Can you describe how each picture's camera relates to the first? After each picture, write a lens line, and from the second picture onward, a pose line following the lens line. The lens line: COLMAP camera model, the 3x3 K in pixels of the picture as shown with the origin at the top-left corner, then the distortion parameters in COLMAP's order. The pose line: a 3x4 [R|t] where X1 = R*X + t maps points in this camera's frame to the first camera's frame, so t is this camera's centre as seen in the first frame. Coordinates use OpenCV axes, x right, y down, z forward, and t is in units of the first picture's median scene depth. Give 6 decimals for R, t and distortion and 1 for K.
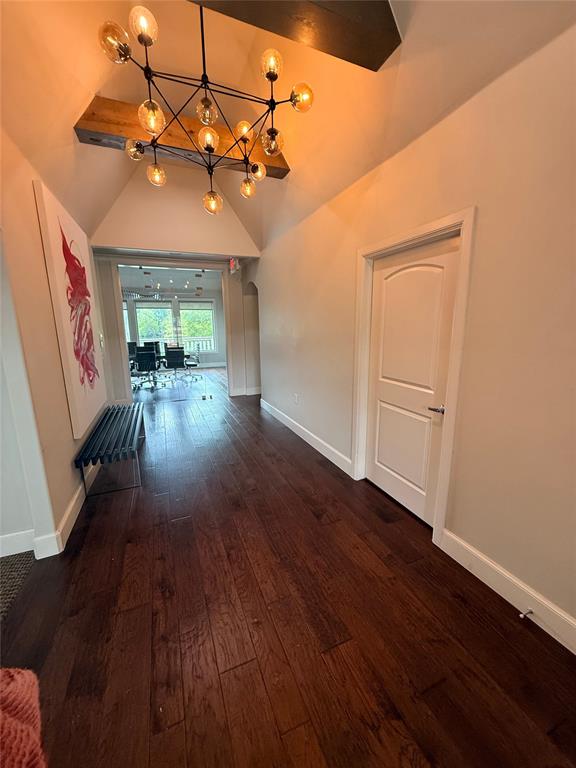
lens RADIAL K [[307.5, 0, 288.3], [0, 307.5, 381.8], [0, 0, 1]] dist [0.000983, 0.000780]
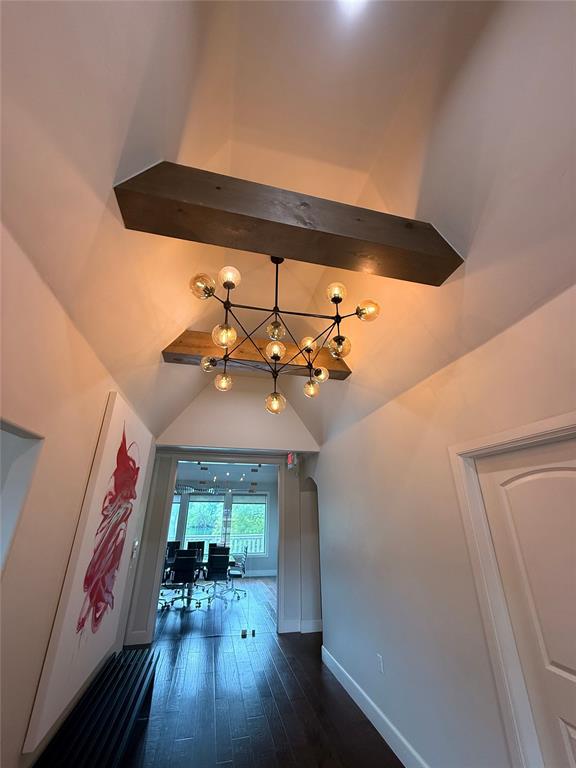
lens RADIAL K [[307.5, 0, 288.7], [0, 307.5, 382.5], [0, 0, 1]] dist [0.000983, 0.000780]
pose [[0.985926, -0.051418, -0.159080, -0.046369], [-0.046025, 0.831288, -0.553932, -0.103557], [0.160724, 0.553458, 0.817222, 0.182010]]
